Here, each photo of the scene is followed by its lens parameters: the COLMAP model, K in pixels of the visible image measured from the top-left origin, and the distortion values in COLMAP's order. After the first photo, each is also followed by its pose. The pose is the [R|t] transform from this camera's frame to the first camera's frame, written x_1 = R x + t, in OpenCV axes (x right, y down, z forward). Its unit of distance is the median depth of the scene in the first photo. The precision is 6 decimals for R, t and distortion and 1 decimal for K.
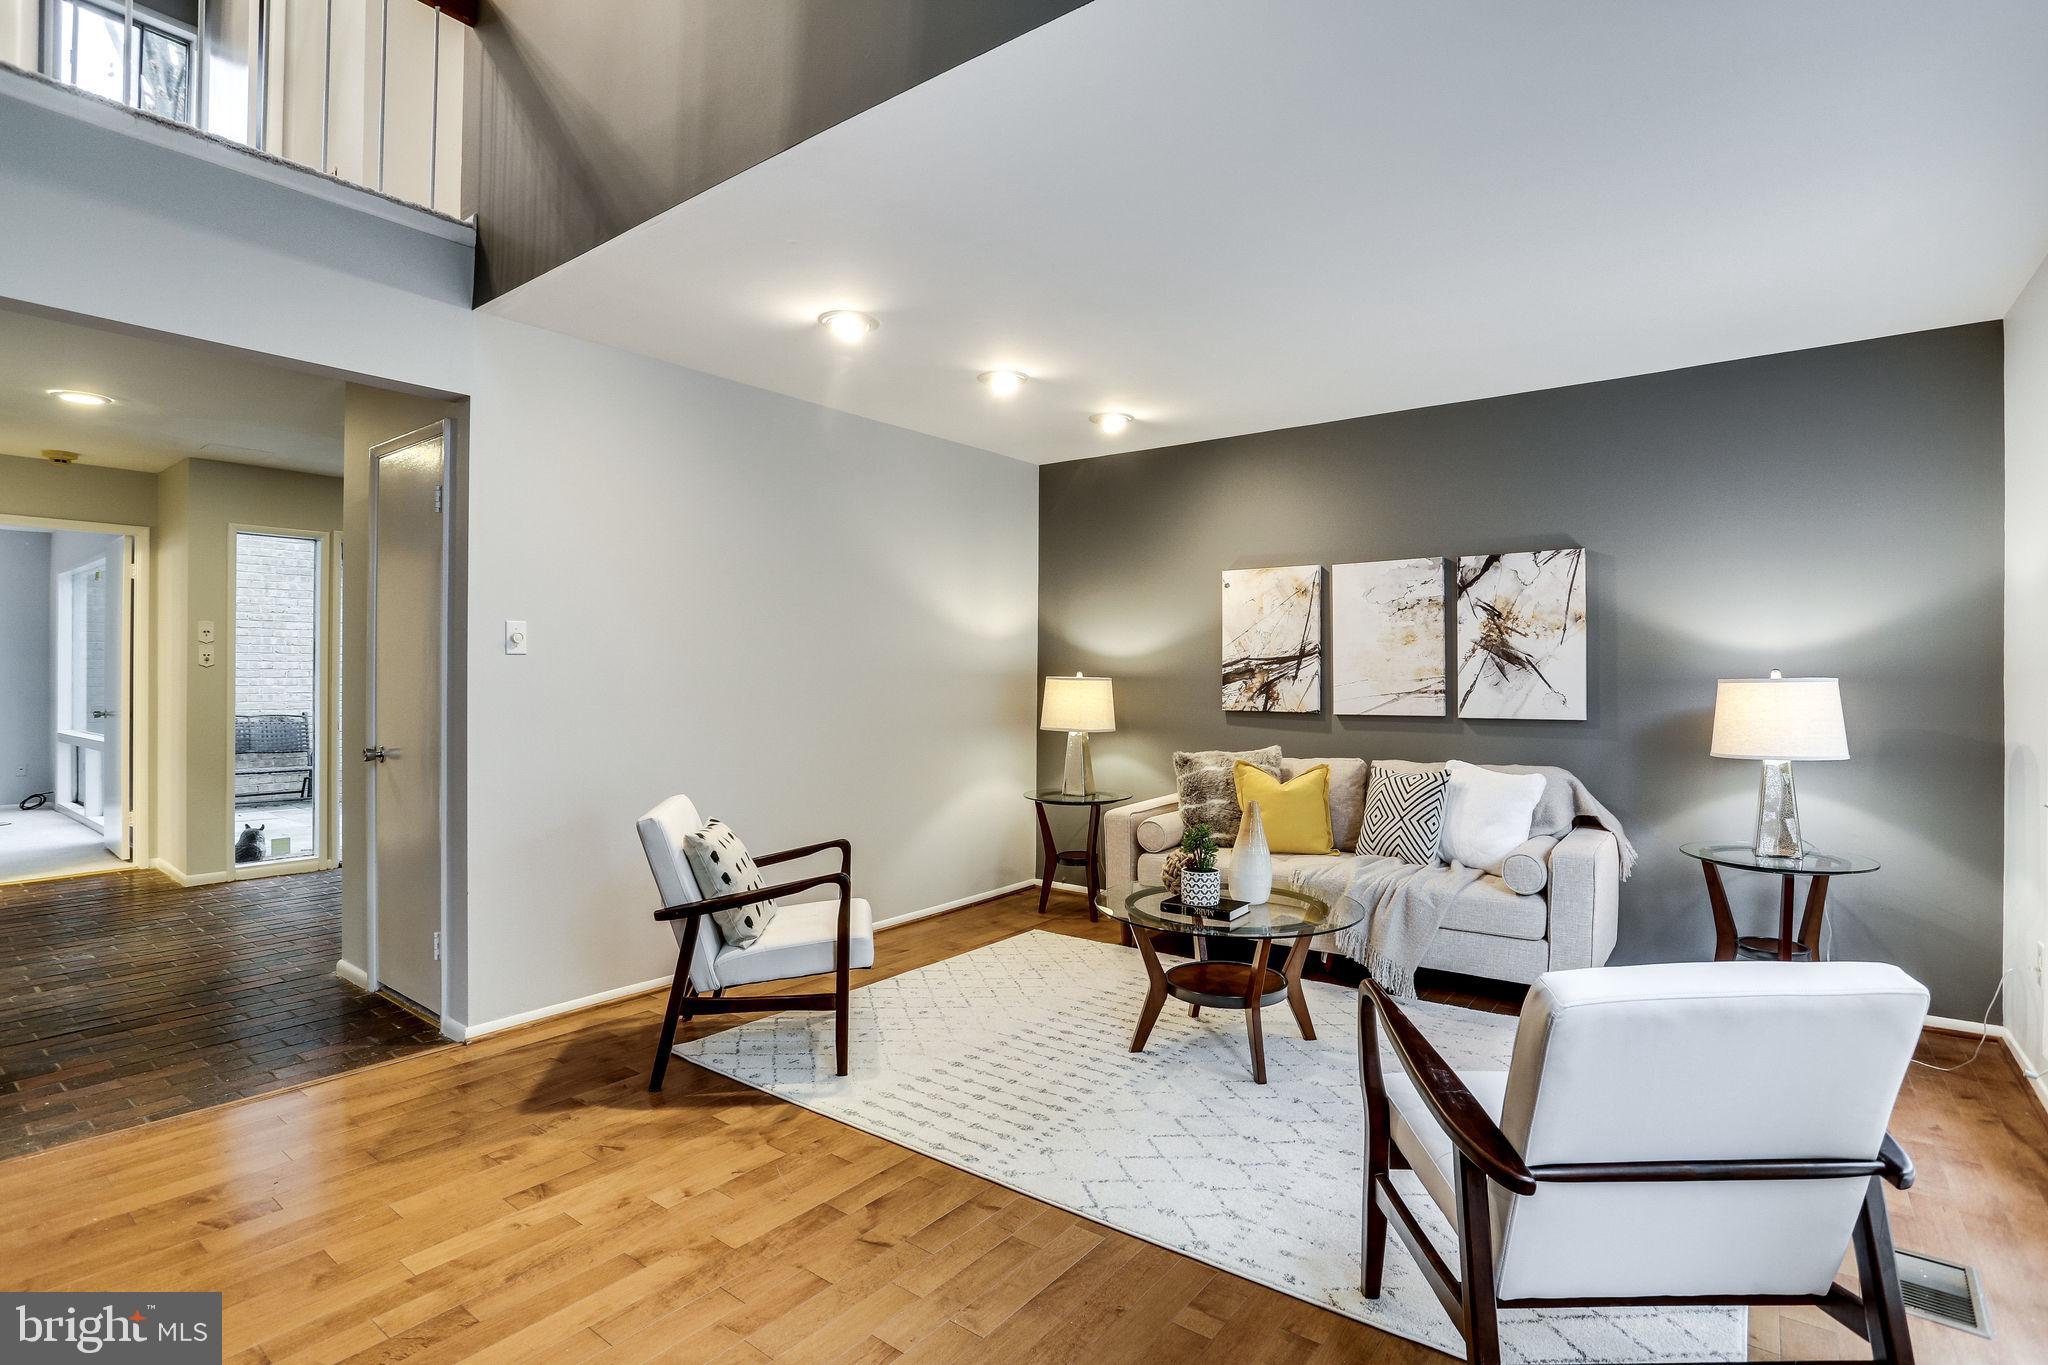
lens RADIAL K [[993.4, 0, 1018.5], [0, 993.4, 675.9], [0, 0, 1]] dist [-0.067703, 0.026836]
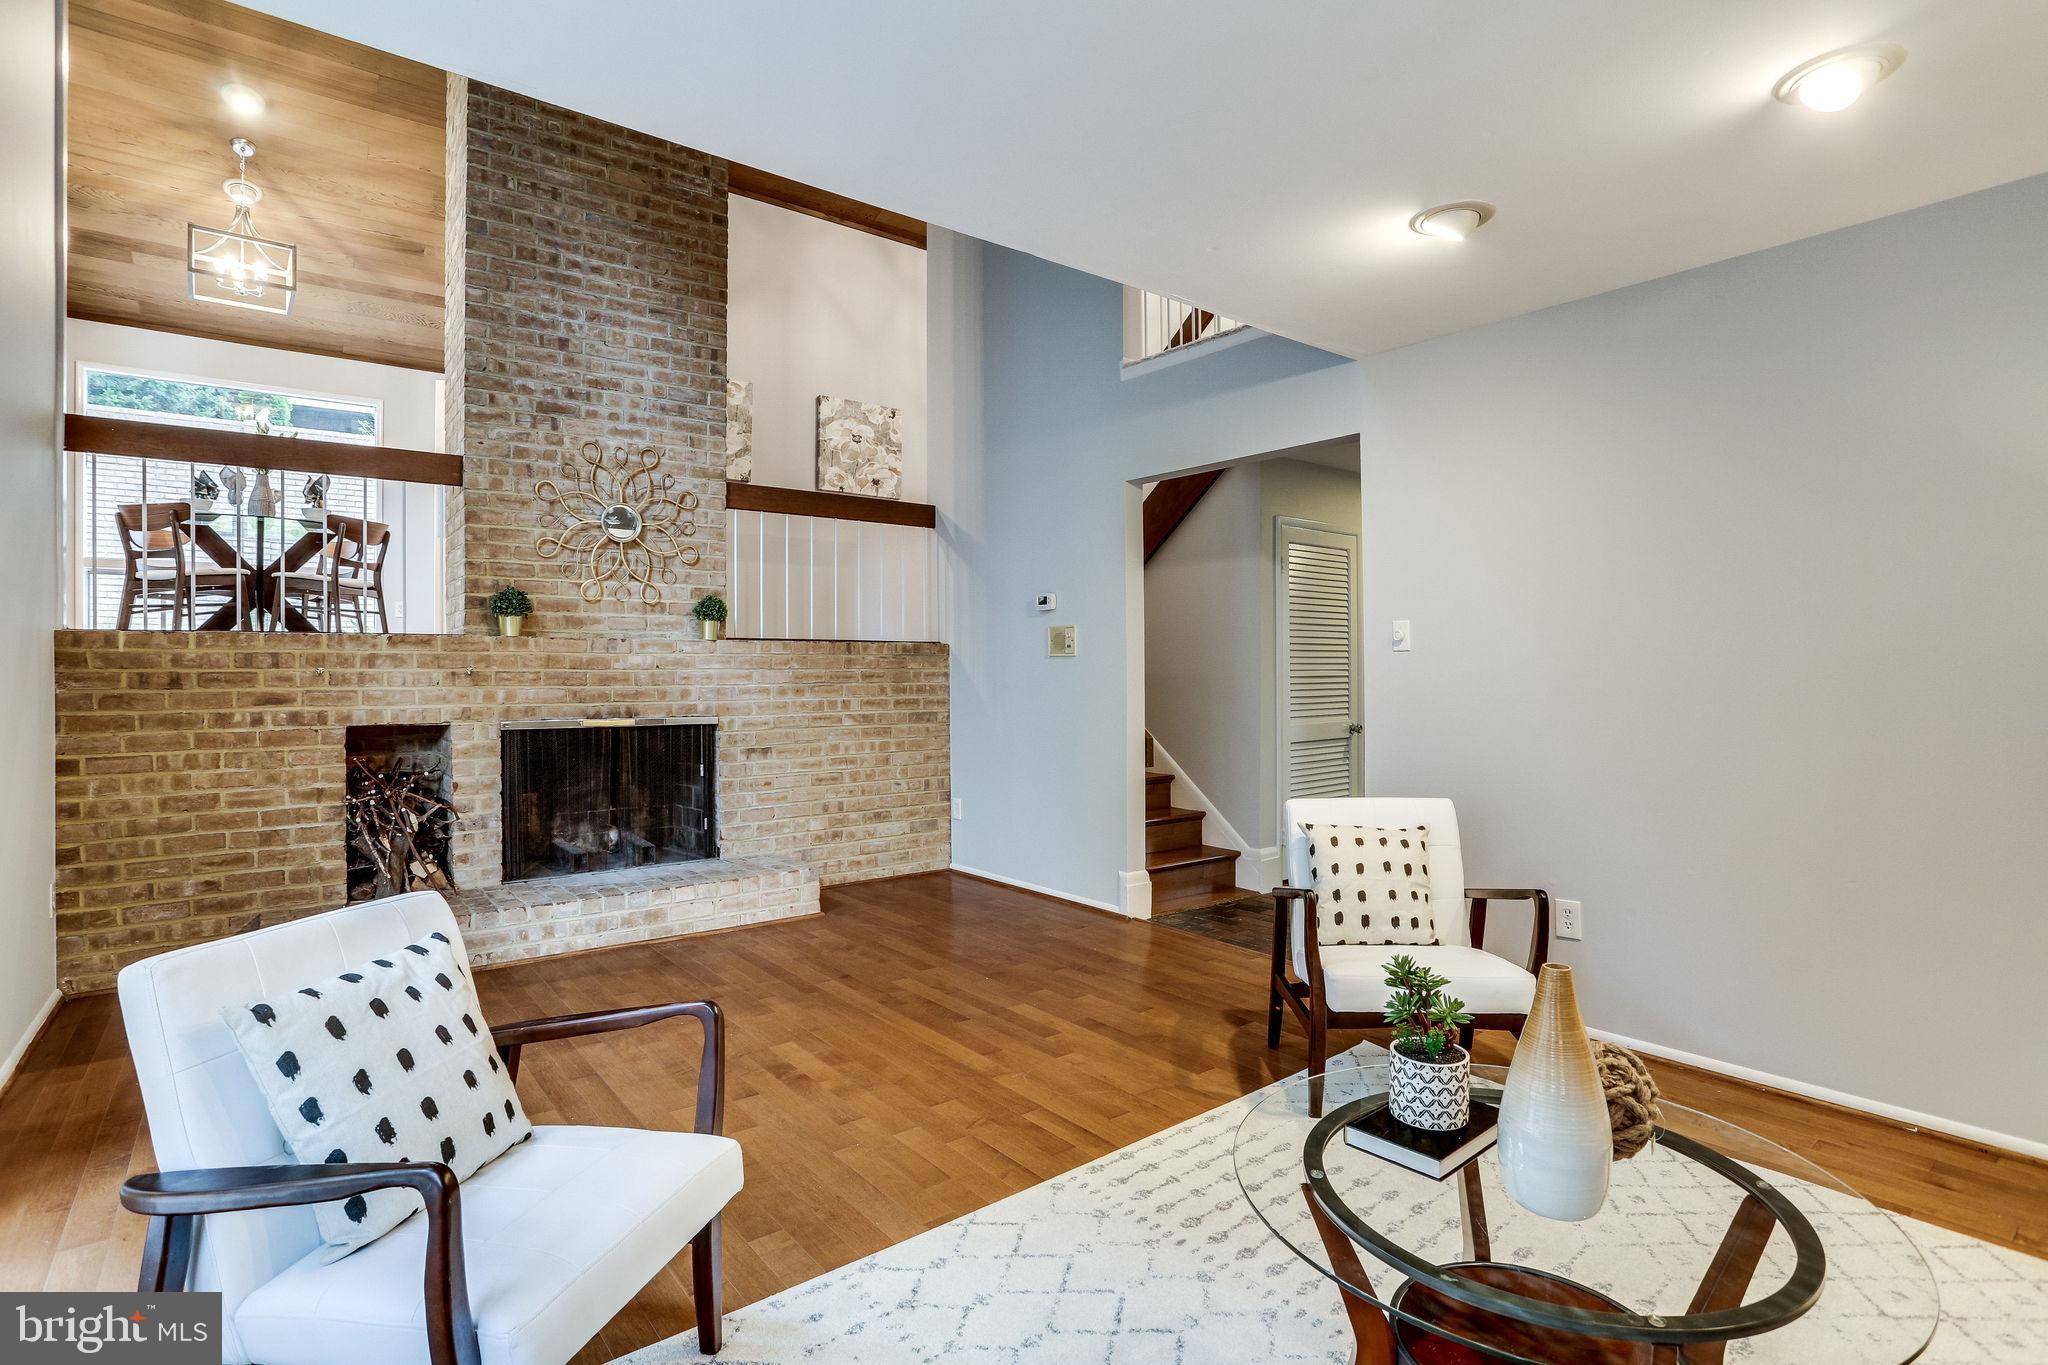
lens RADIAL K [[993.4, 0, 1018.5], [0, 993.4, 675.9], [0, 0, 1]] dist [-0.067703, 0.026836]
pose [[-0.246052, 0.000424, -0.969257, 0.519474], [0.002625, 0.999997, -0.000229, 0.002790], [0.969253, -0.002601, -0.246052, 0.667208]]
